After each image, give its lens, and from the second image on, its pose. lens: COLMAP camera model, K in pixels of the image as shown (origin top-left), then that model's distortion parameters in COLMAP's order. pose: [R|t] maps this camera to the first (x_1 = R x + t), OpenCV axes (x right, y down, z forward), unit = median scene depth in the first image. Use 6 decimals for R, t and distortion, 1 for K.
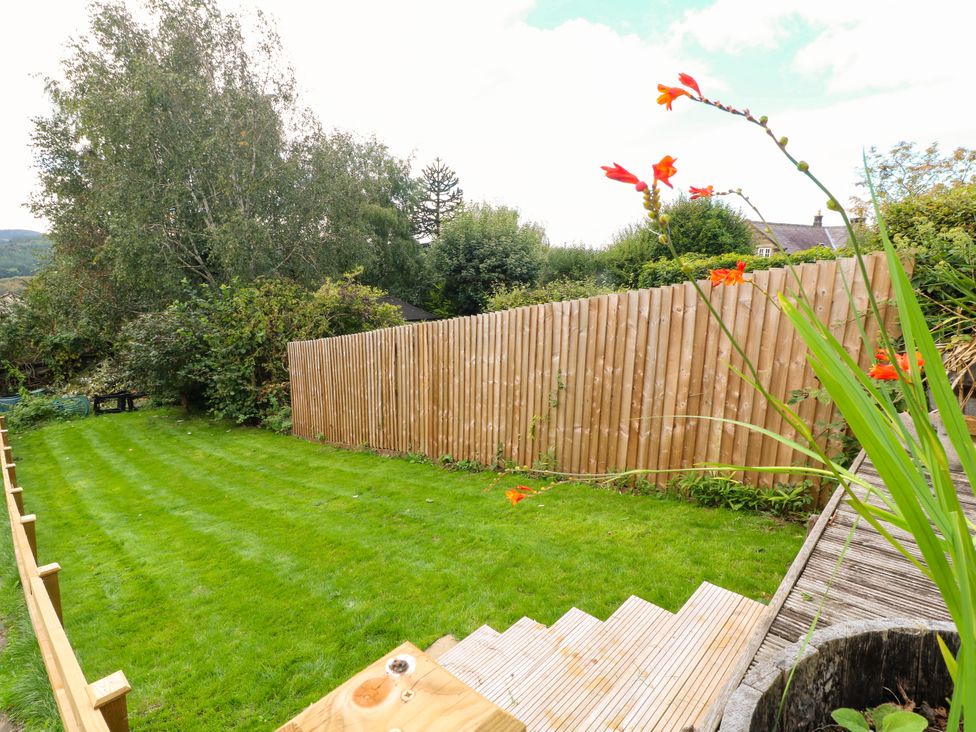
lens RADIAL K [[504.9, 0, 488.7], [0, 504.9, 363.8], [0, 0, 1]] dist [-0.009943, -0.003997]
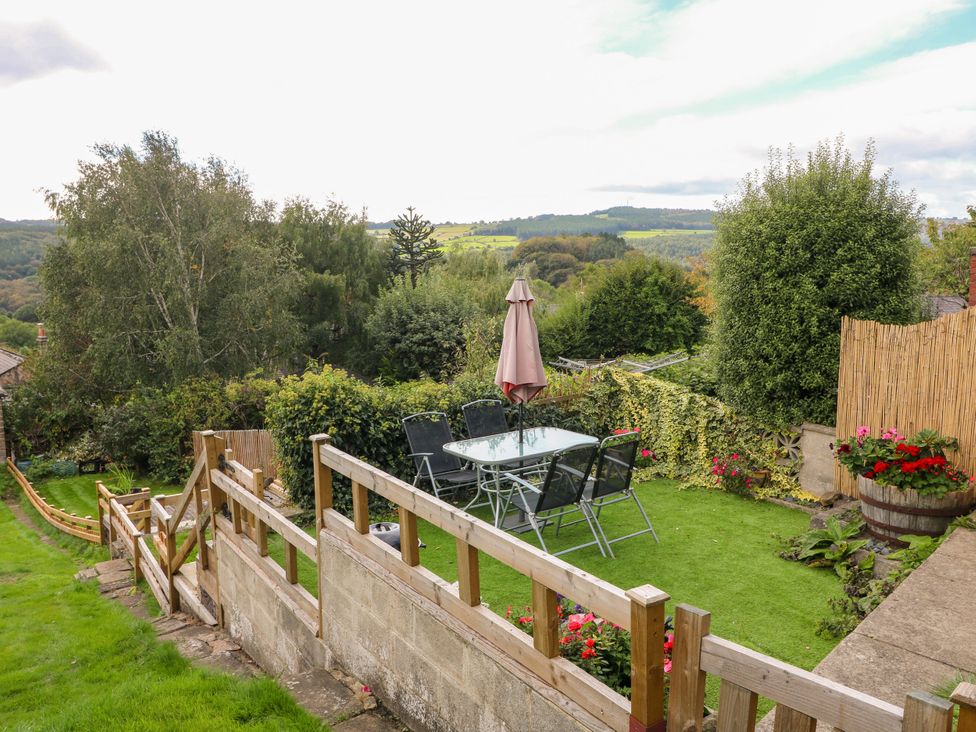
lens RADIAL K [[812.1, 0, 486.6], [0, 812.1, 370.2], [0, 0, 1]] dist [-0.005550, 0.003637]
pose [[0.981382, -0.002795, -0.192046, 0.721890], [-0.005985, 0.998964, -0.045122, -0.089461], [0.191973, 0.045431, 0.980348, -0.956735]]
